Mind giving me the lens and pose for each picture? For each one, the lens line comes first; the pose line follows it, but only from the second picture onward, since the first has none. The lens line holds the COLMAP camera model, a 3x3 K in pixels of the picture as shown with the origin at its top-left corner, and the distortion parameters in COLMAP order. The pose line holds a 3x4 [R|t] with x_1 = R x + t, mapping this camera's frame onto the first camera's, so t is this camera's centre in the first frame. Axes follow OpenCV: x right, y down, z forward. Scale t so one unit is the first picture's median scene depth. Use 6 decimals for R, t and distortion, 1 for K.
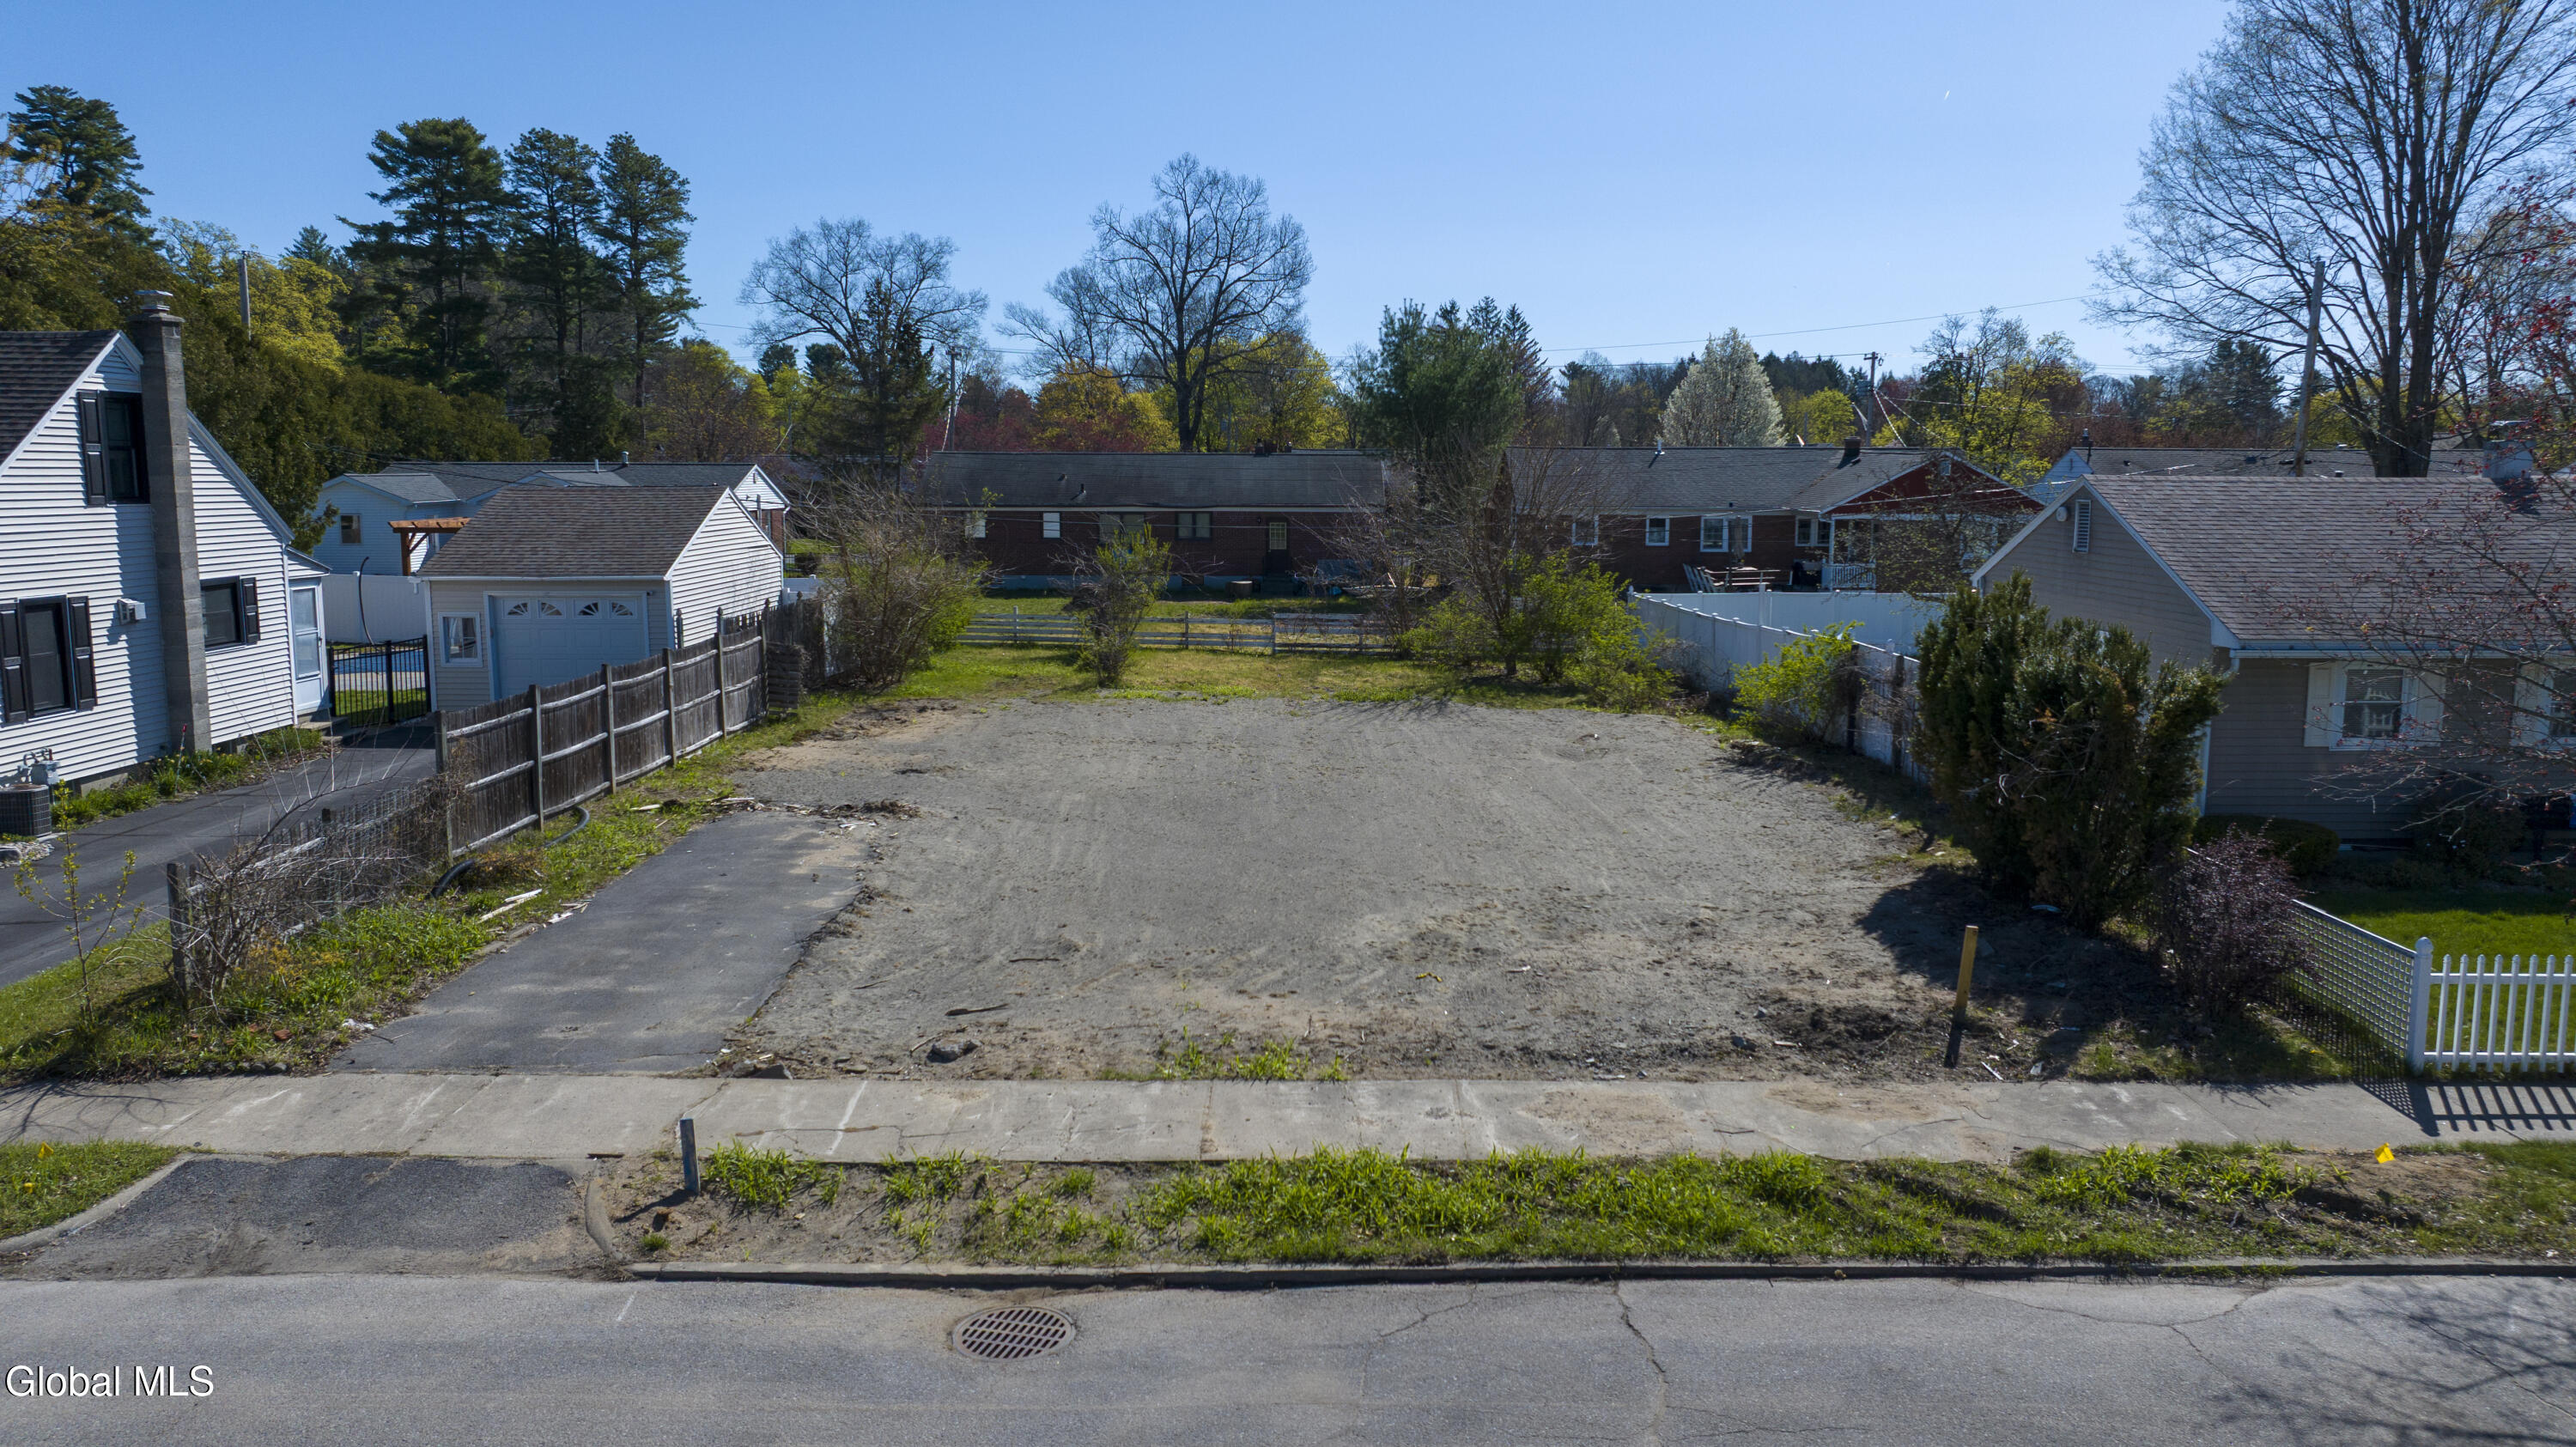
lens RADIAL K [[1804.6, 0, 1294.4], [0, 1804.6, 725.3], [0, 0, 1]] dist [-0.026037, 0.014221]
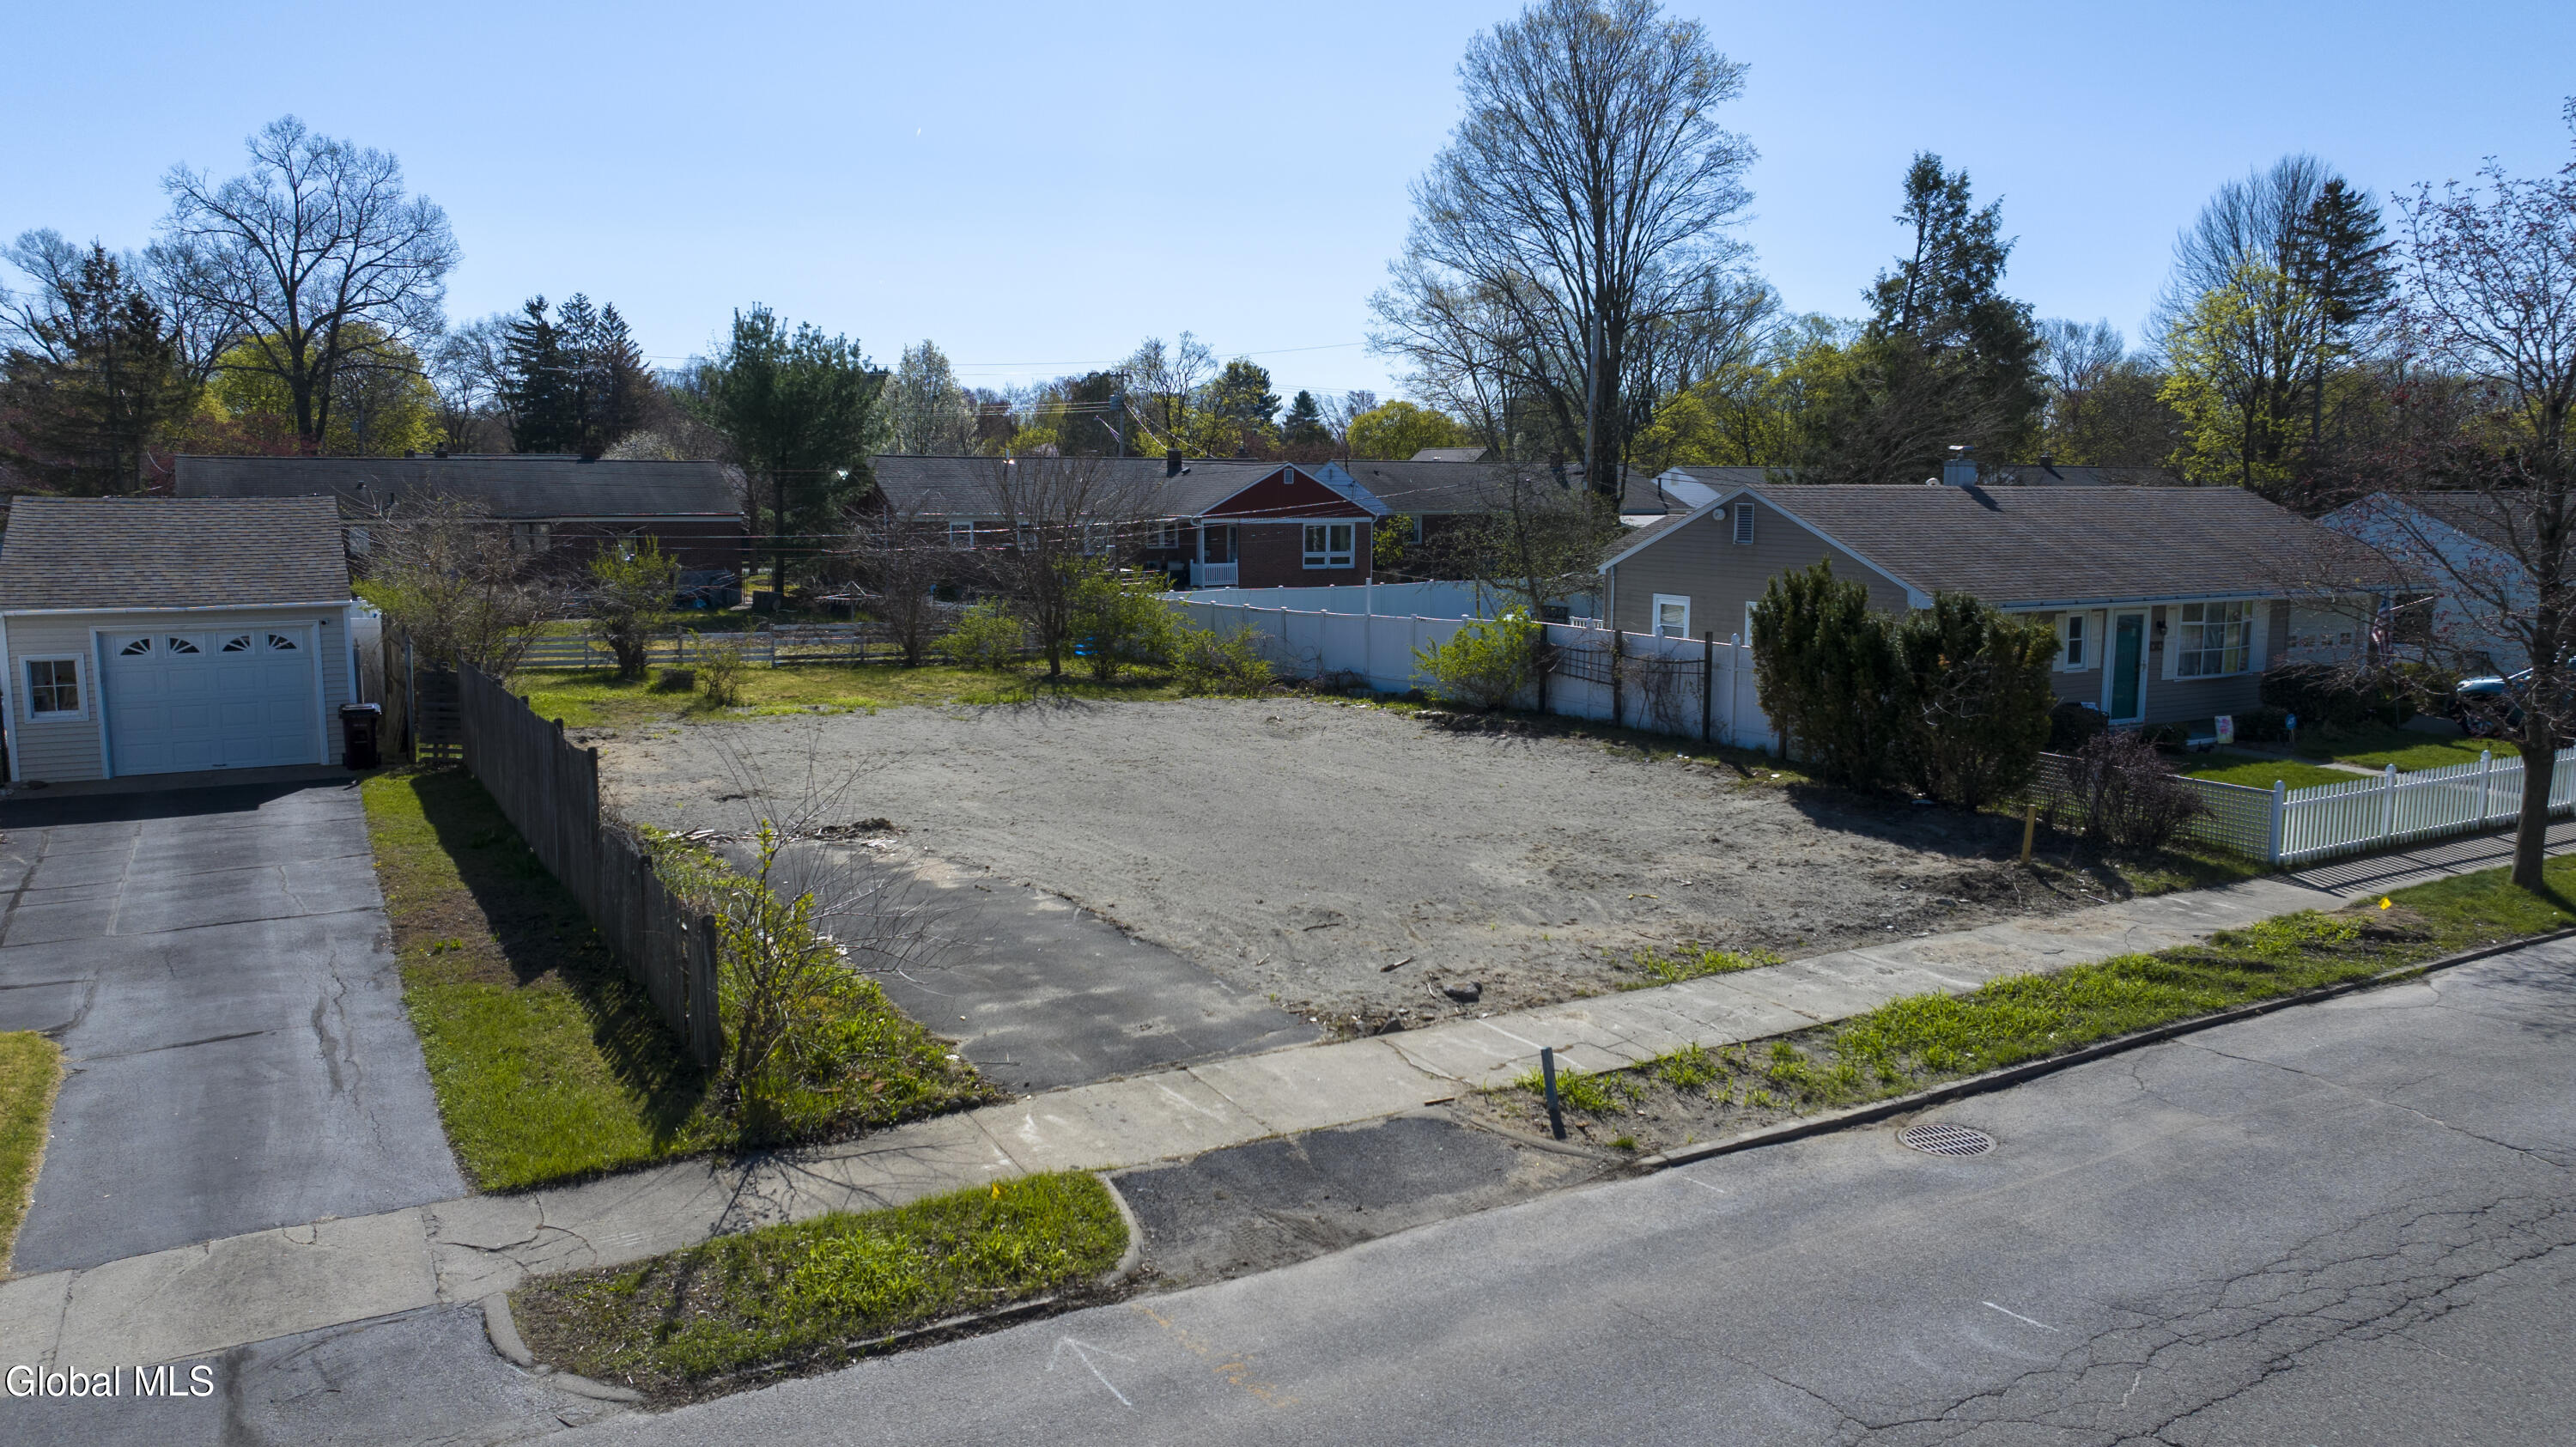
lens RADIAL K [[1804.6, 0, 1298.3], [0, 1804.6, 718.6], [0, 0, 1]] dist [-0.026037, 0.014221]
pose [[0.860509, -0.064357, 0.505354, -0.878167], [0.068061, 0.997619, 0.011154, -0.011589], [-0.504869, 0.024797, 0.862840, 0.072522]]
